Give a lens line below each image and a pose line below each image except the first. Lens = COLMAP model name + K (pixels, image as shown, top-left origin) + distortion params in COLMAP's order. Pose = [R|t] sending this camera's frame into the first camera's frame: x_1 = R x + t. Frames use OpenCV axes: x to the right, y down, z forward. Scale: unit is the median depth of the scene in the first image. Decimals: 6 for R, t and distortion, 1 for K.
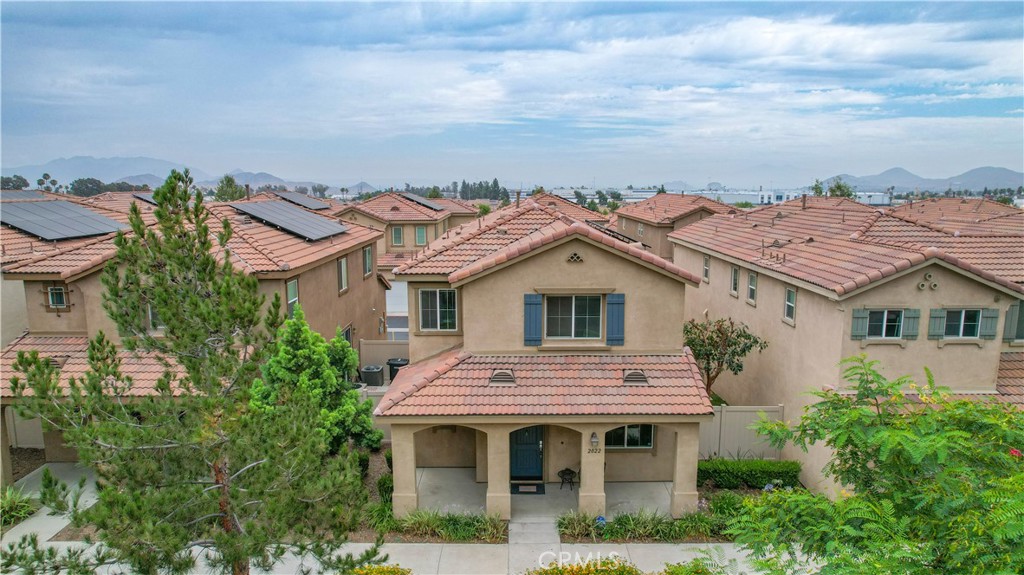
lens RADIAL K [[650.7, 0, 505.6], [0, 650.7, 289.1], [0, 0, 1]] dist [-0.056832, 0.046599]
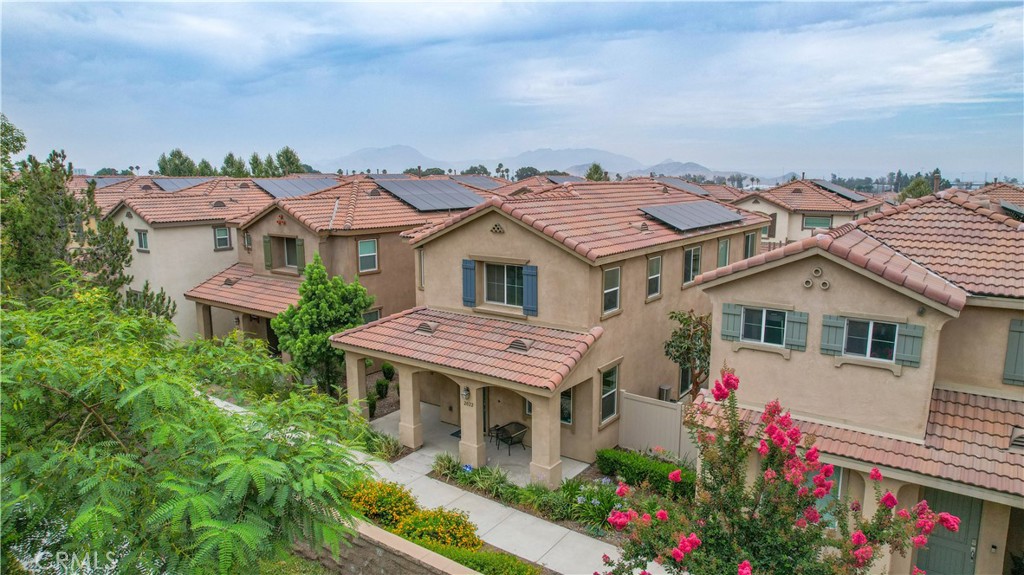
lens RADIAL K [[650.7, 0, 513.3], [0, 650.7, 288.8], [0, 0, 1]] dist [-0.056832, 0.046599]
pose [[0.813368, 0.102522, -0.572644, 0.739277], [-0.094035, 0.994574, 0.044497, 0.000473], [0.574099, 0.017657, 0.818596, 0.132672]]
